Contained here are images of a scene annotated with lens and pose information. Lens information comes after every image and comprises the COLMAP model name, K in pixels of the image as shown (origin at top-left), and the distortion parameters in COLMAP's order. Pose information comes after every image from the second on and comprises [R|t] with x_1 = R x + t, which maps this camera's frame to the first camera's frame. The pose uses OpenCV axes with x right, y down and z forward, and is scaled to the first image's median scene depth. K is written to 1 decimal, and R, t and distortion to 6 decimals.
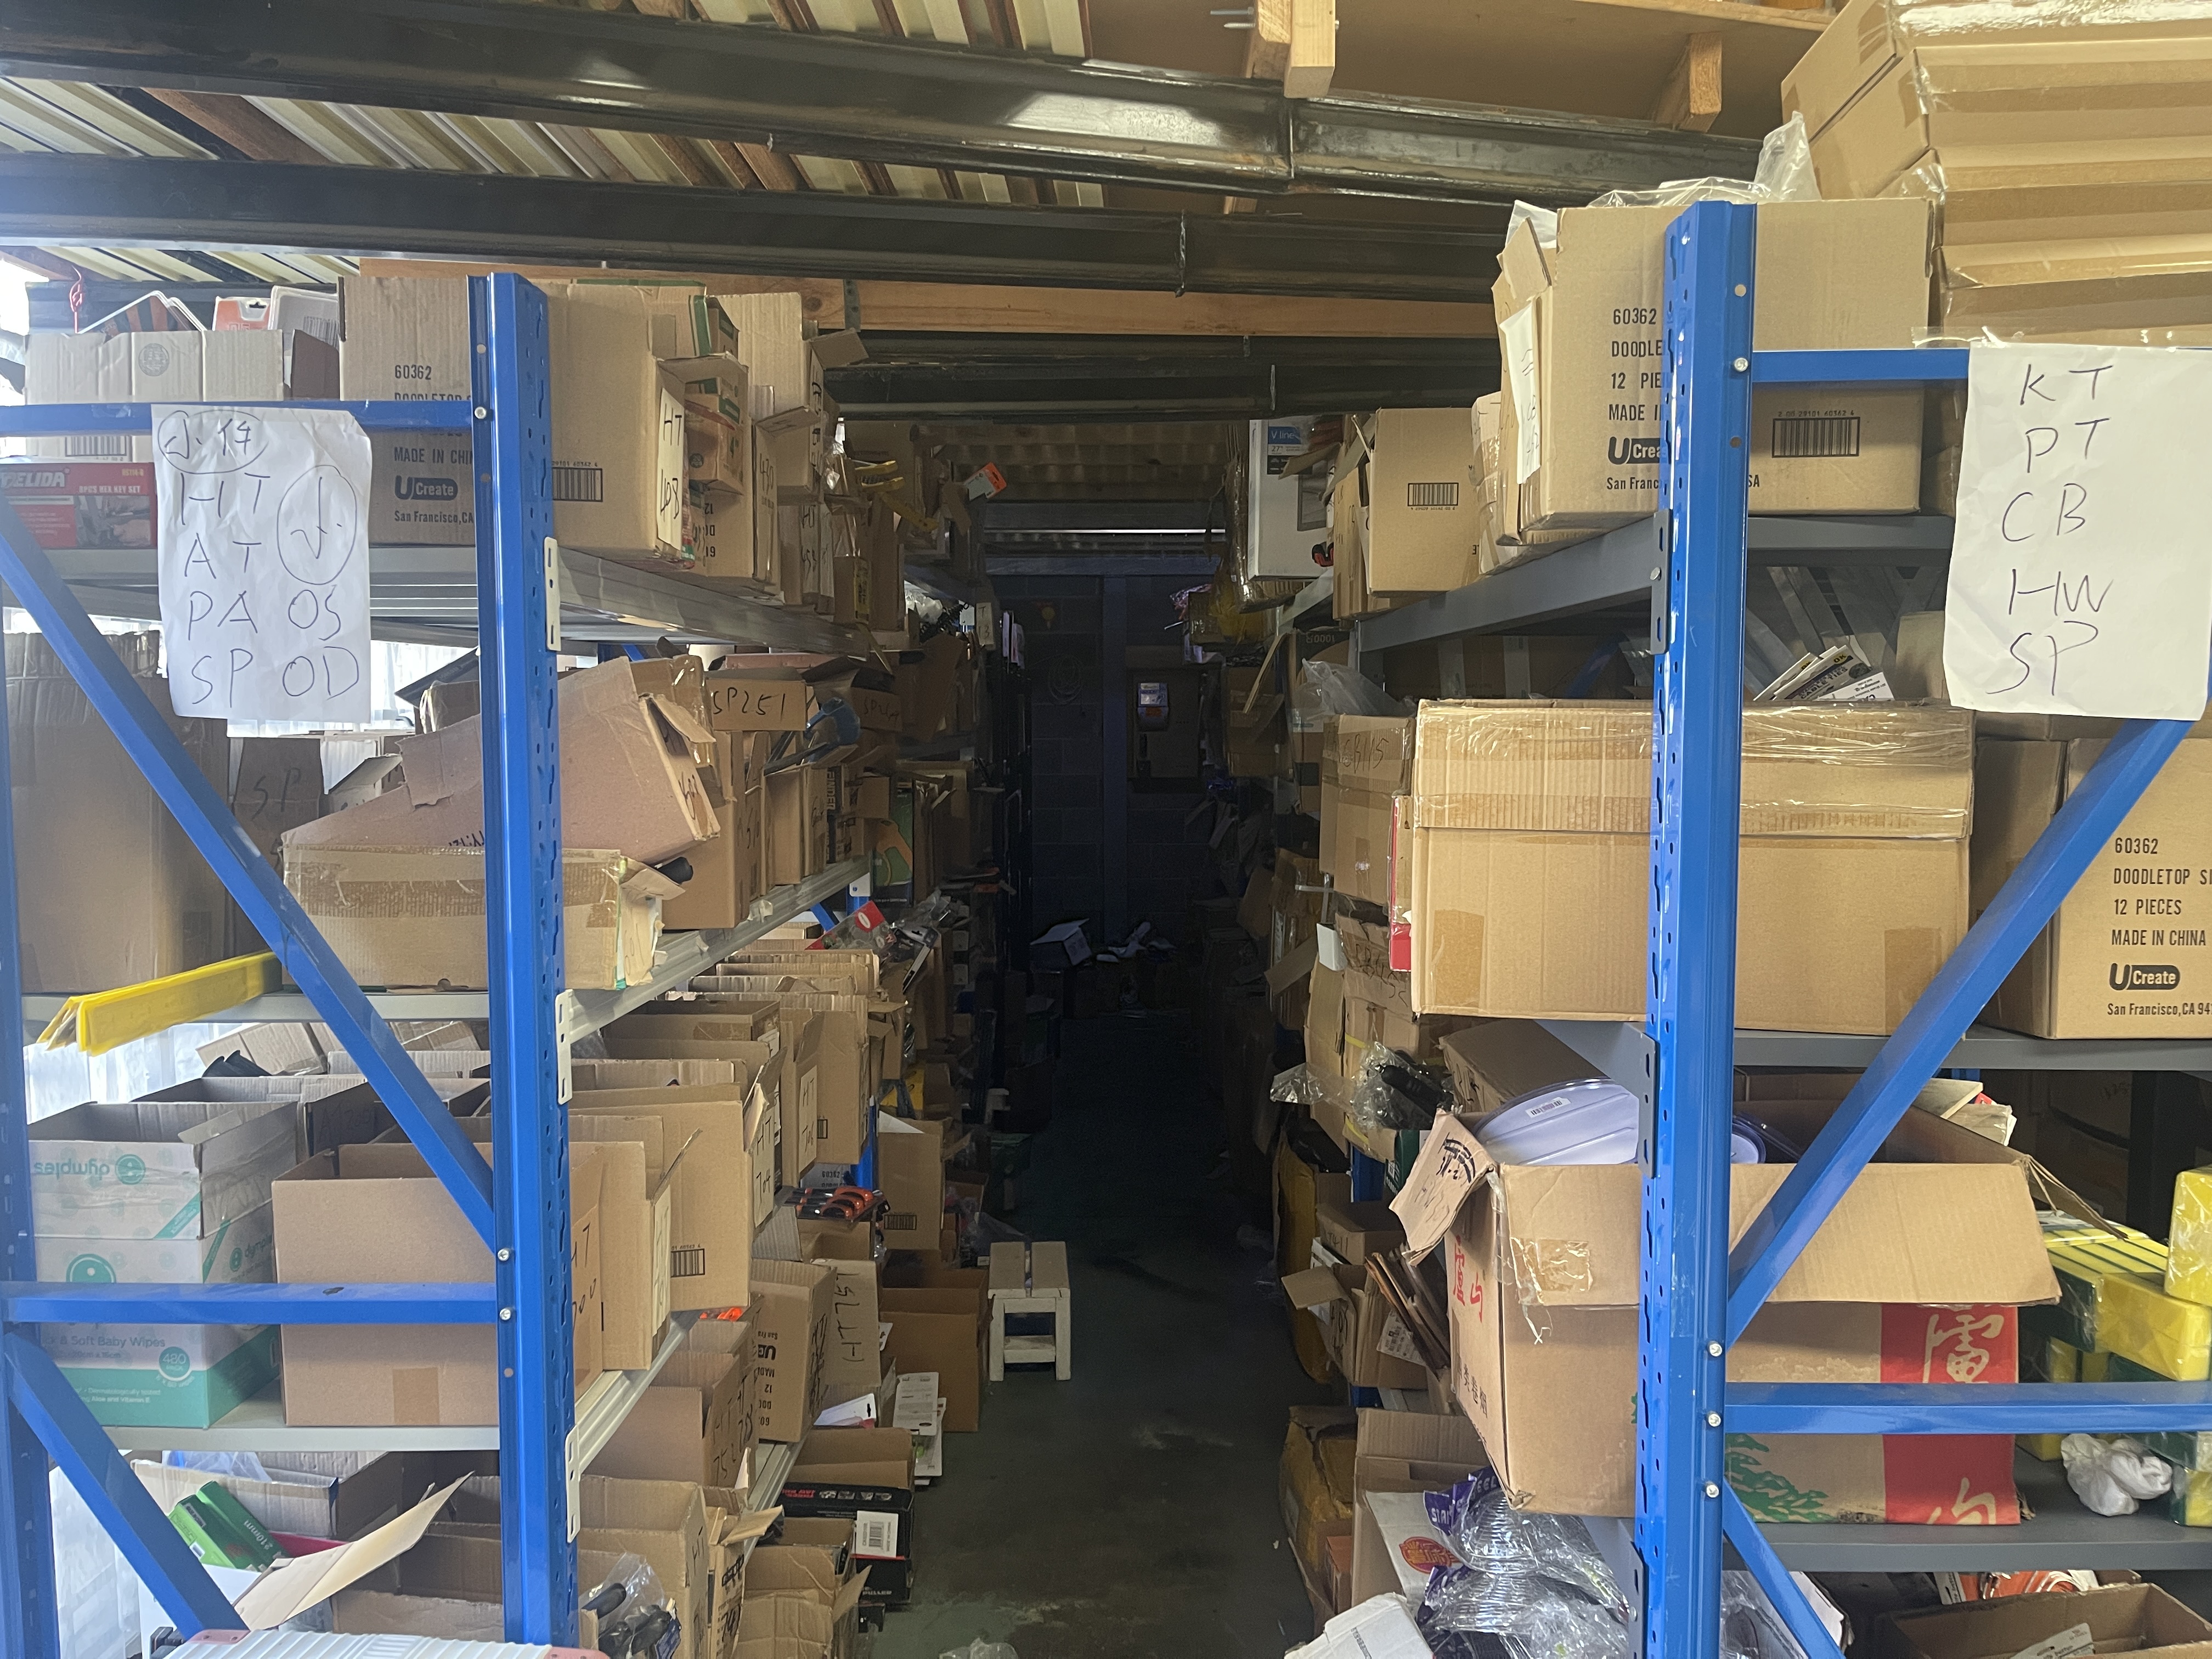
lens RADIAL K [[1692.5, 0, 1106.4], [0, 1692.5, 827.7], [0, 0, 1]] dist [0.025743, 0.000416]
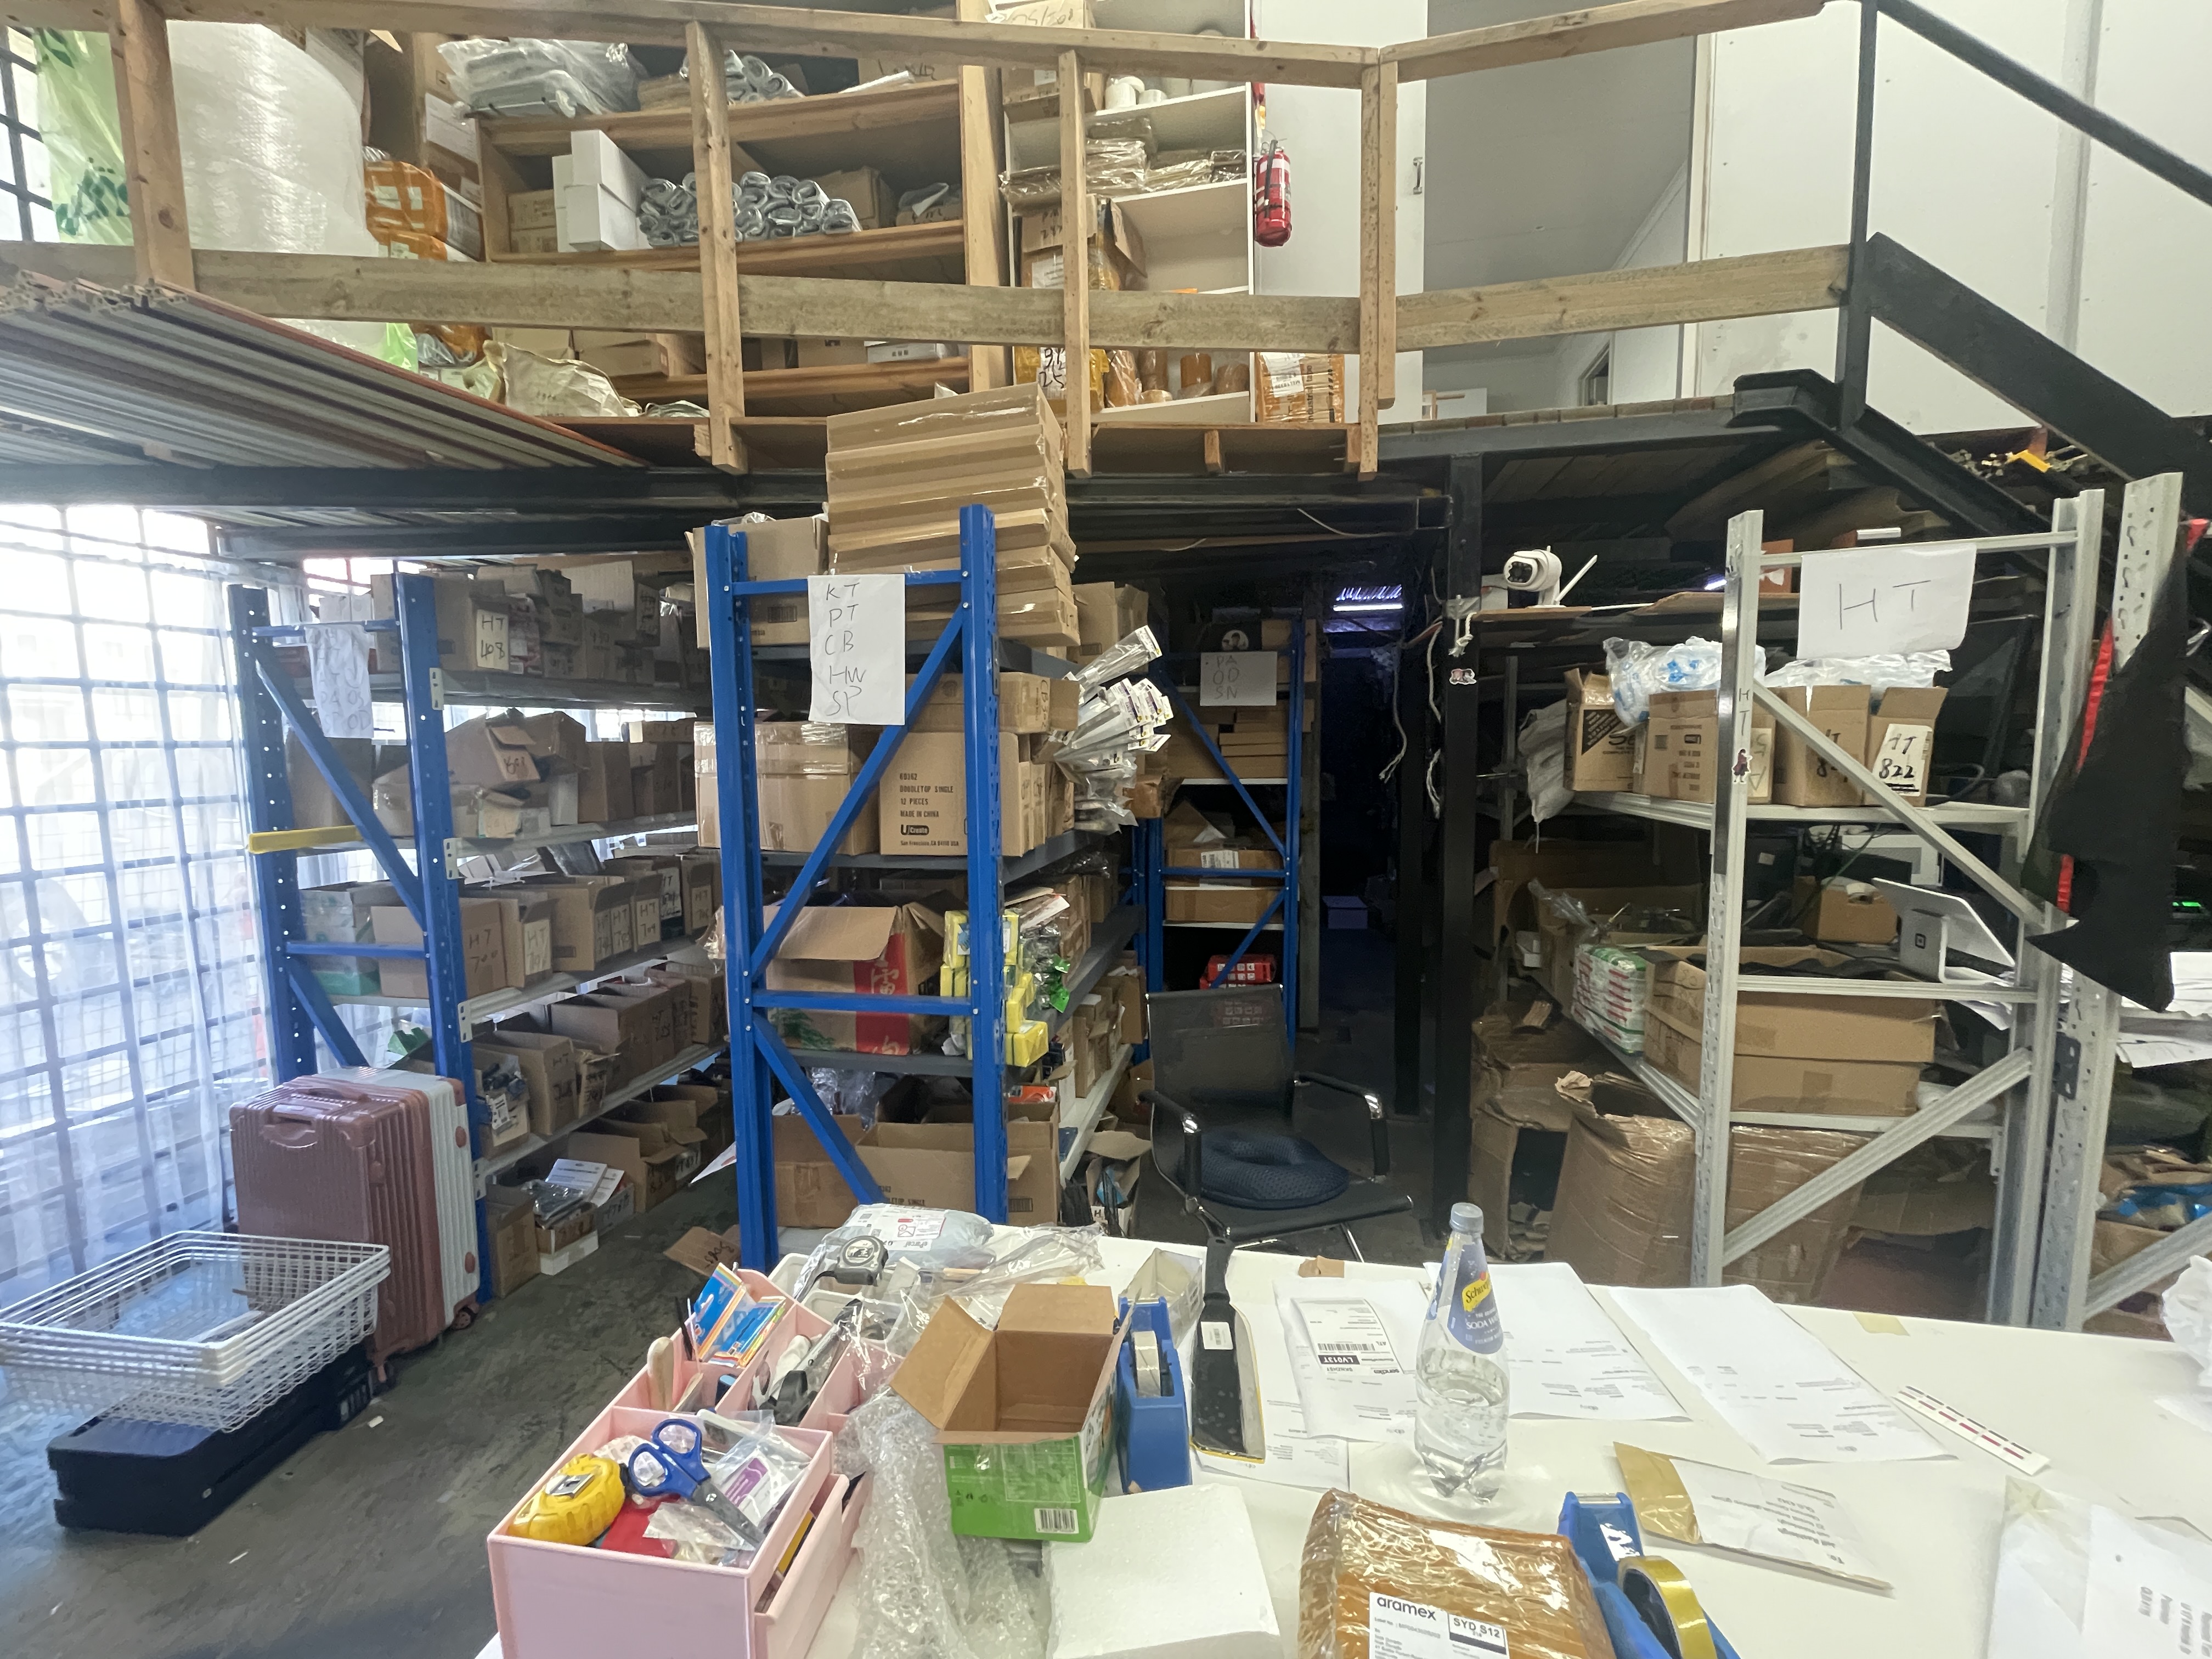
lens RADIAL K [[895.8, 0, 1114.6], [0, 895.8, 823.2], [0, 0, 1]] dist [-0.010182, 0.000546]
pose [[0.982552, 0.004824, -0.185928, 1.063661], [-0.000790, 0.999763, 0.021762, 0.046398], [0.185988, -0.021235, 0.982322, -0.199255]]
